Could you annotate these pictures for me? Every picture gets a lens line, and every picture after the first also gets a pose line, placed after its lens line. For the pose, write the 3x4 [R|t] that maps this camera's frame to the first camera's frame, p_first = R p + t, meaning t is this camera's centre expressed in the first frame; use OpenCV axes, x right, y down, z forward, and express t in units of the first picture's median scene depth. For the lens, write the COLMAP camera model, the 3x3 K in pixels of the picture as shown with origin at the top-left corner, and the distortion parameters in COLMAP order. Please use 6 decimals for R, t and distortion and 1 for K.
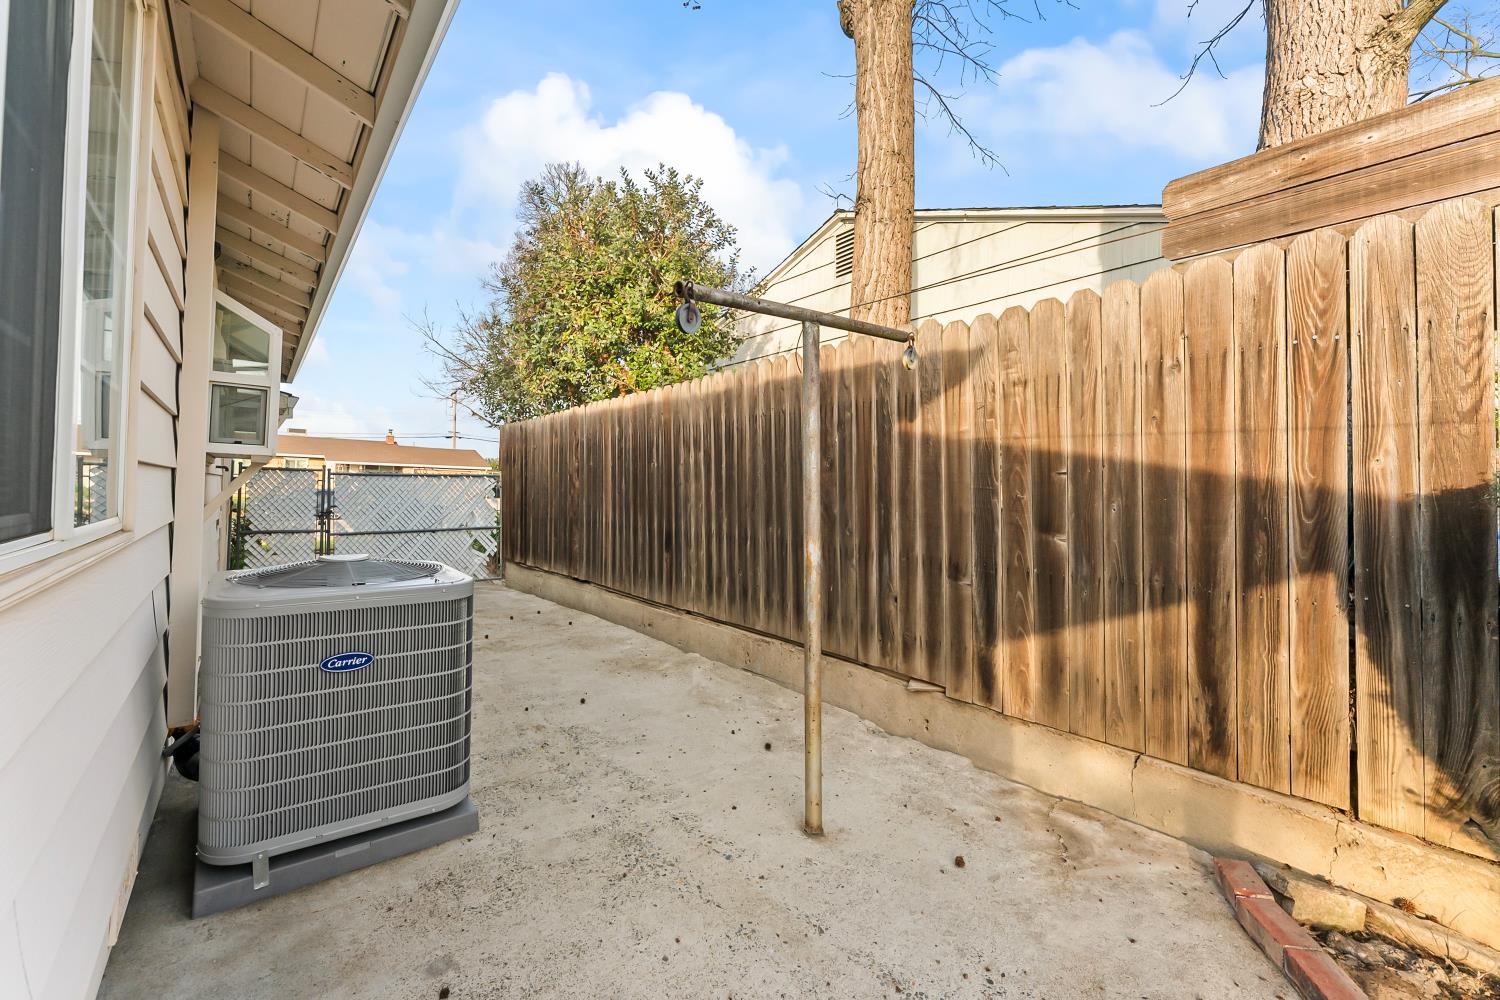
lens RADIAL K [[605.8, 0, 763.6], [0, 605.8, 493.2], [0, 0, 1]] dist [0.006558, -0.000499]
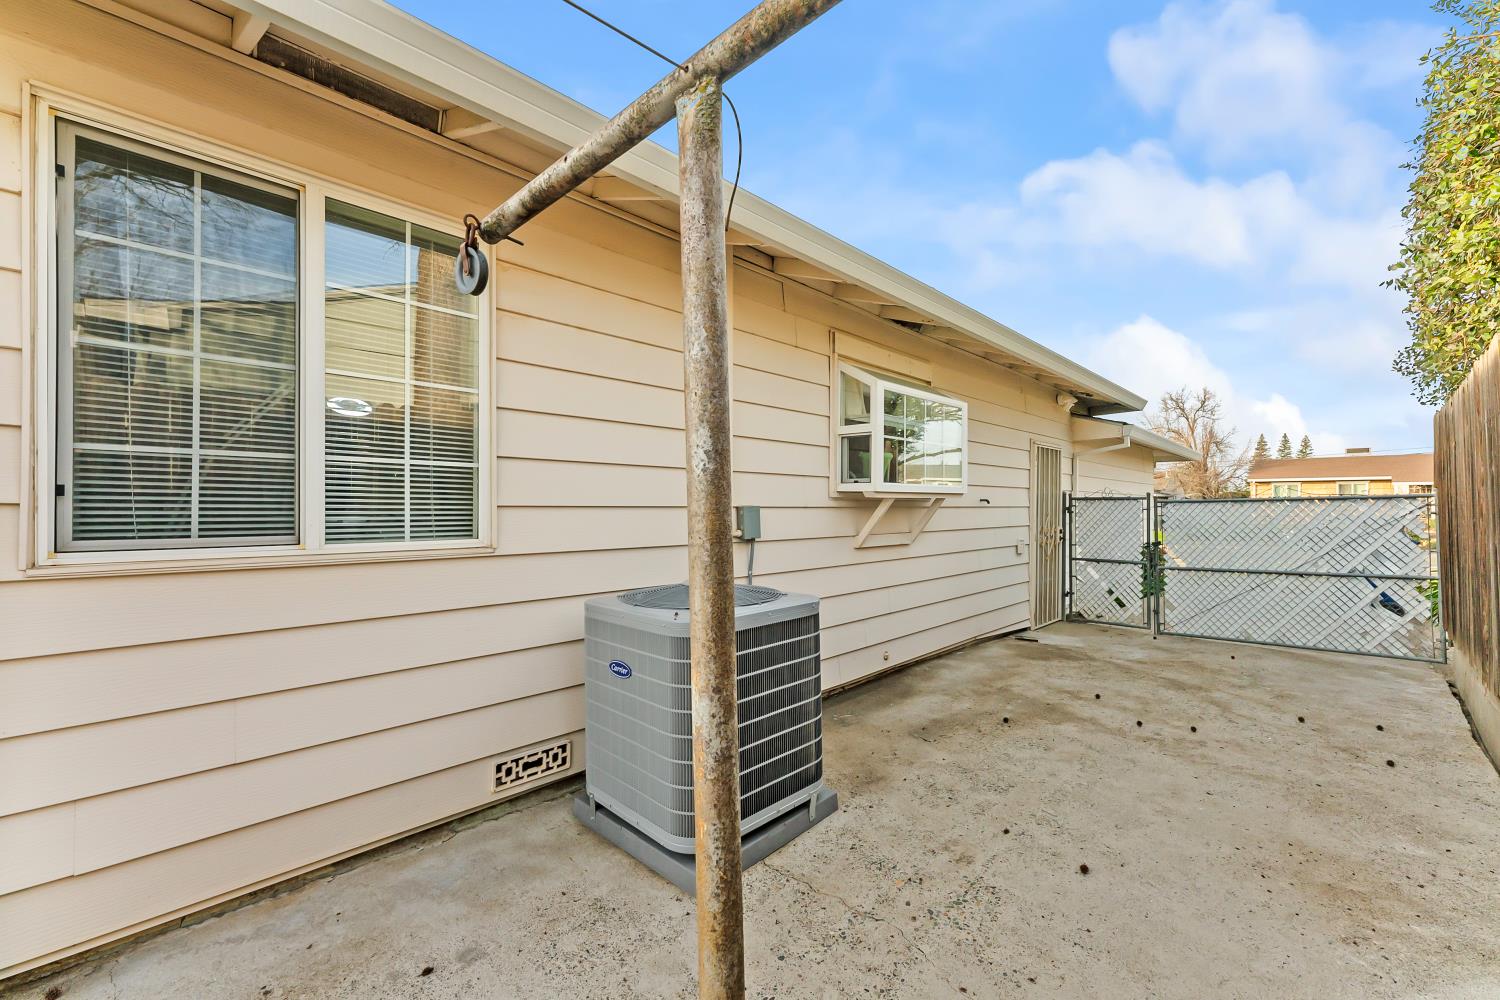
lens RADIAL K [[605.8, 0, 748.0], [0, 605.8, 506.5], [0, 0, 1]] dist [0.006558, -0.000499]
pose [[0.107410, -0.023862, -0.993928, 0.294536], [-0.000215, 0.999711, -0.024024, -0.005353], [0.994215, 0.002794, 0.107374, 0.634773]]
